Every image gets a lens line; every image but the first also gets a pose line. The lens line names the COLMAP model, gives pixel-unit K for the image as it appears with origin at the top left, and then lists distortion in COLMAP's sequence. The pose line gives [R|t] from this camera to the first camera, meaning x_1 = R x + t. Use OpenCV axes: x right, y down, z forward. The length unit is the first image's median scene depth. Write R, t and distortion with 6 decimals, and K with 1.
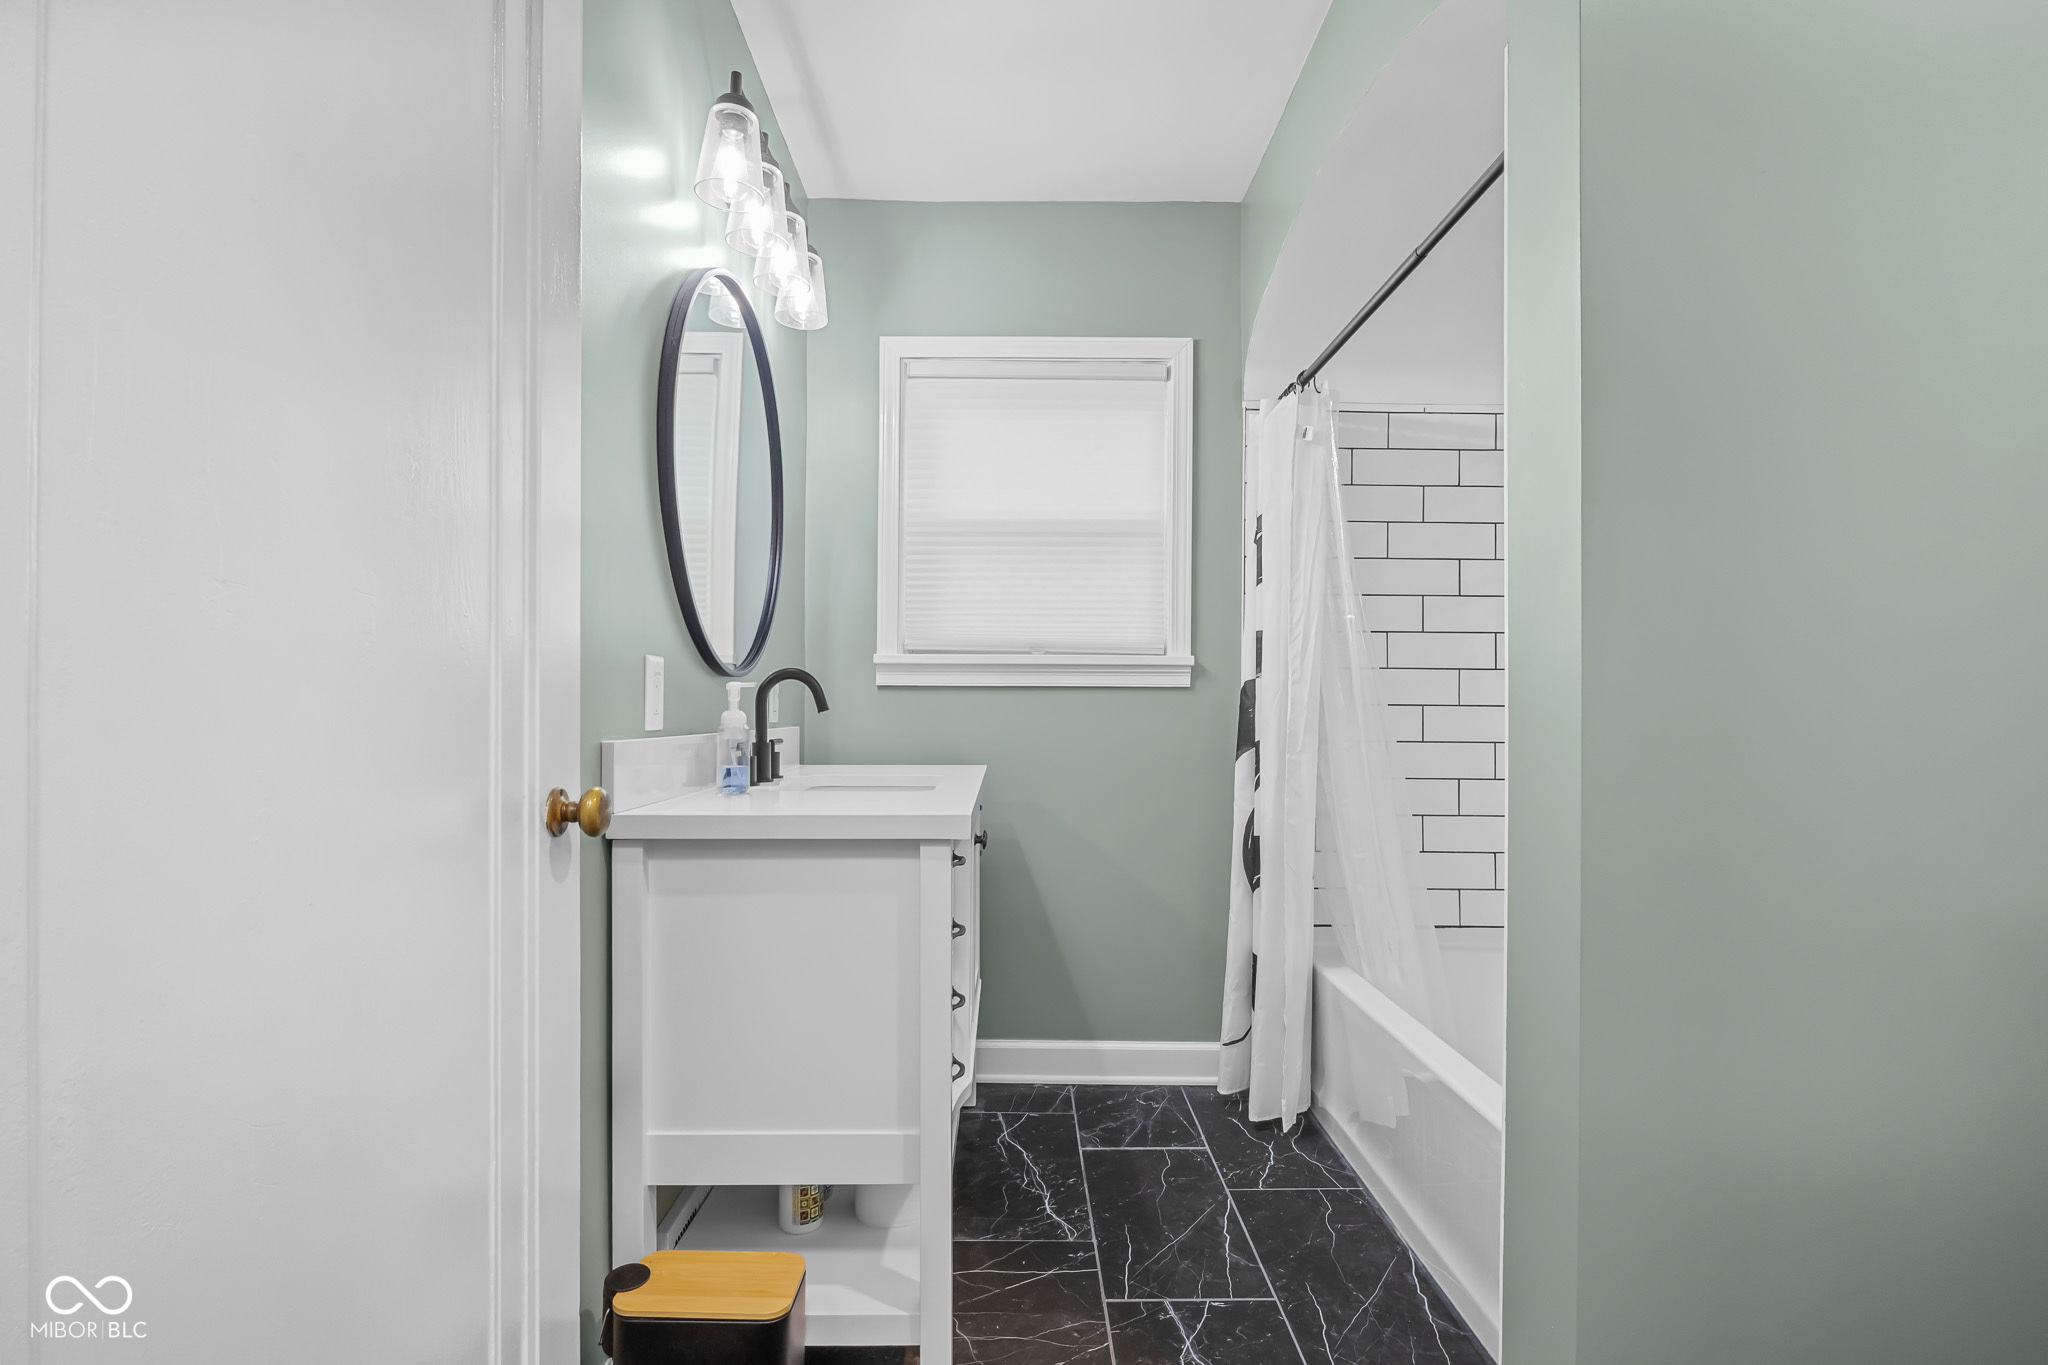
lens RADIAL K [[1026.8, 0, 1043.3], [0, 1026.8, 671.7], [0, 0, 1]] dist [-0.005032, 0.001170]
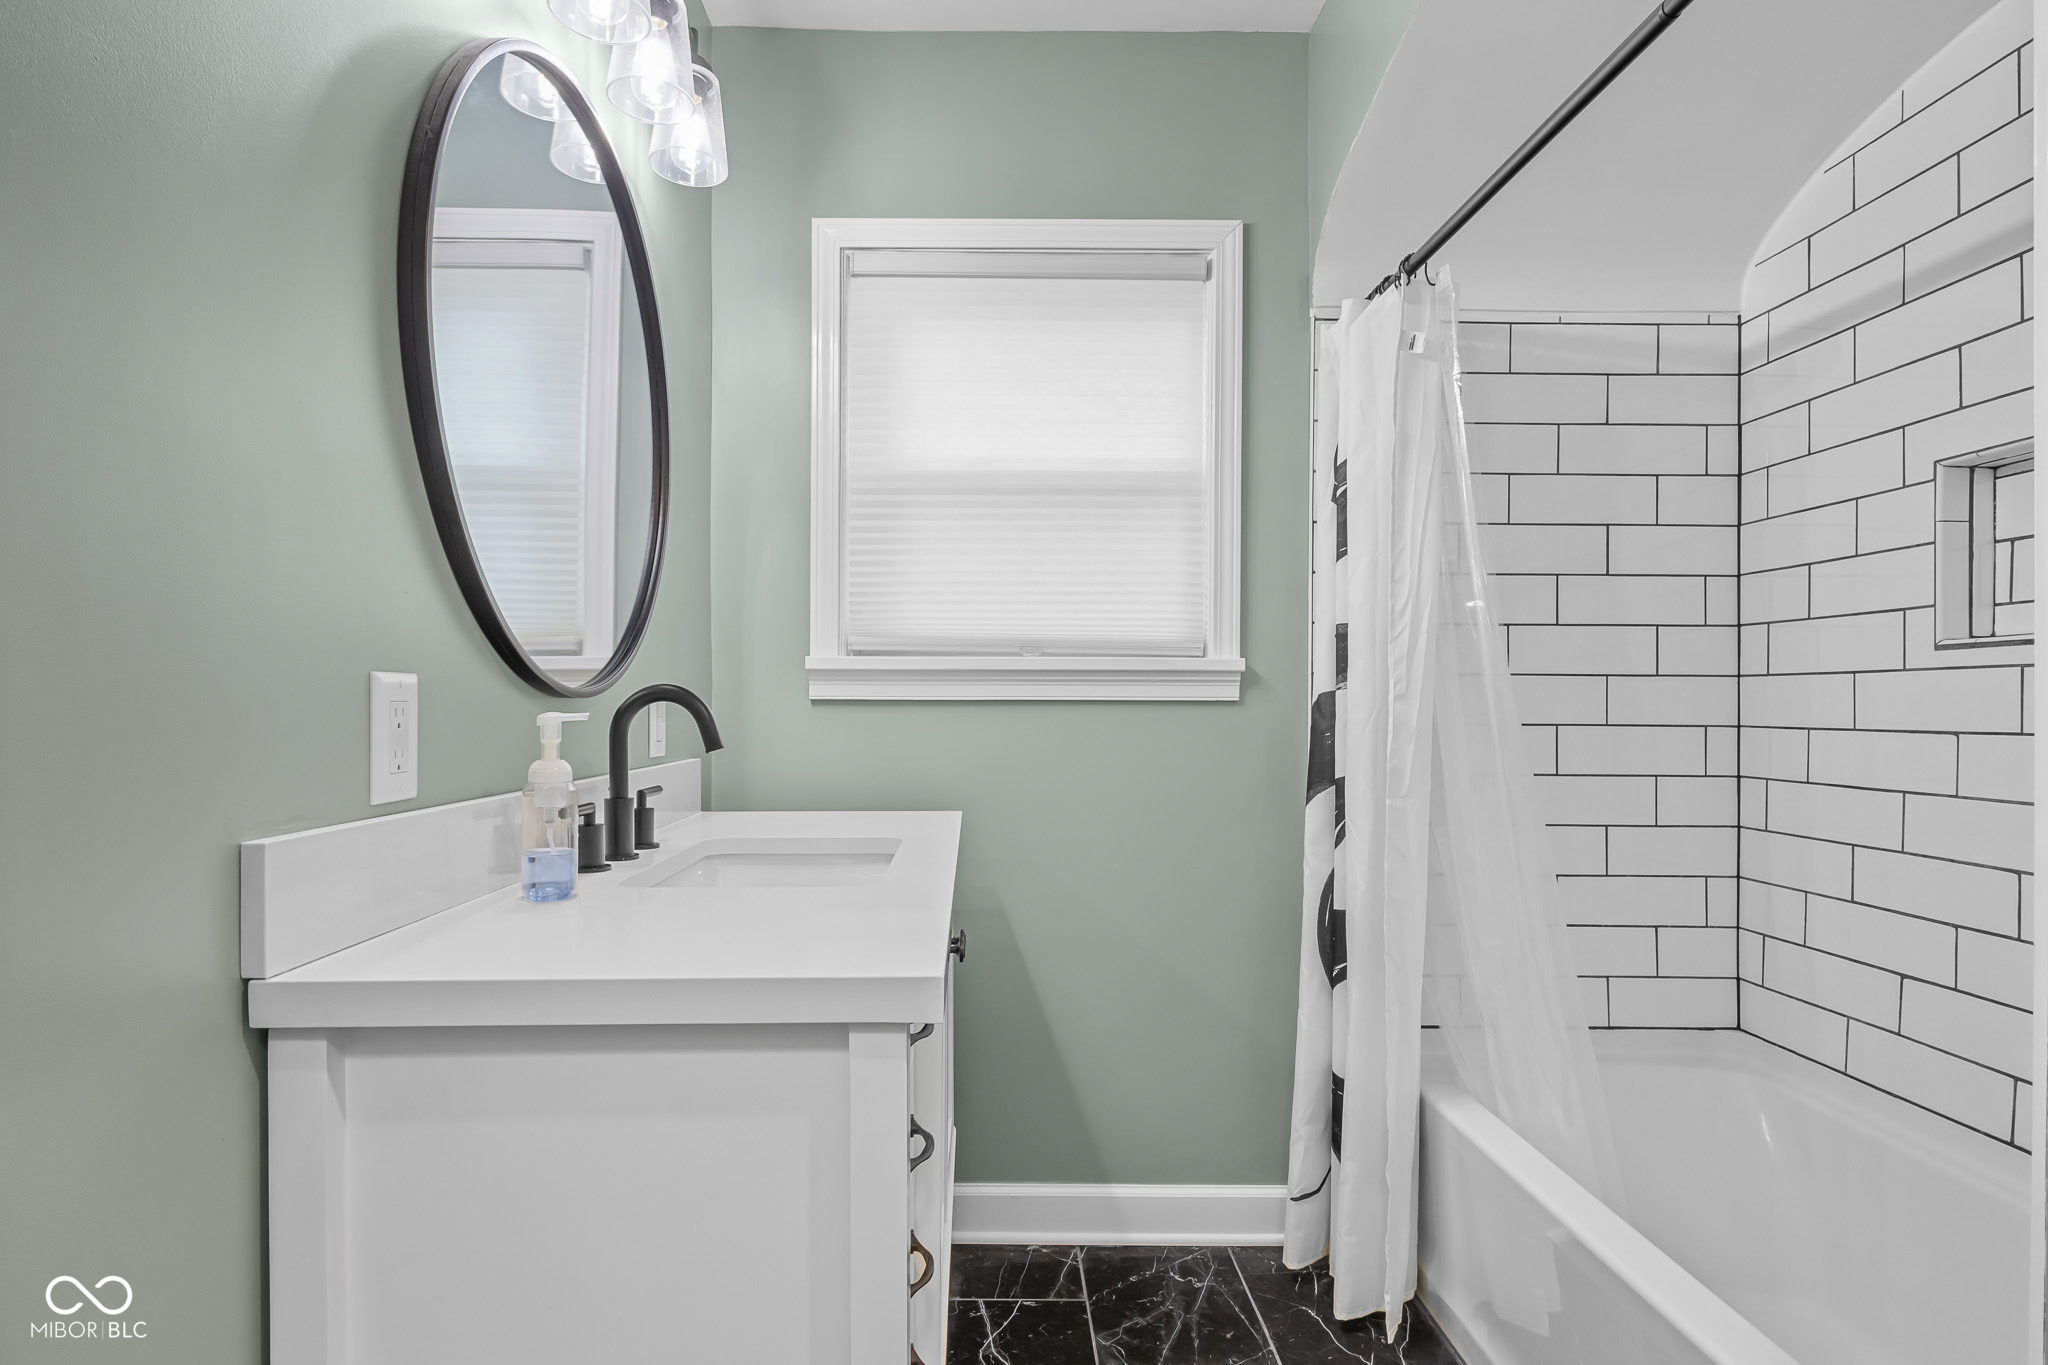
lens RADIAL K [[1026.8, 0, 1011.0], [0, 1026.8, 681.3], [0, 0, 1]] dist [-0.005032, 0.001170]
pose [[0.999999, -0.001342, 0.000142, -0.021059], [0.001338, 0.999764, 0.021690, -0.015688], [-0.000171, -0.021690, 0.999765, 0.288537]]
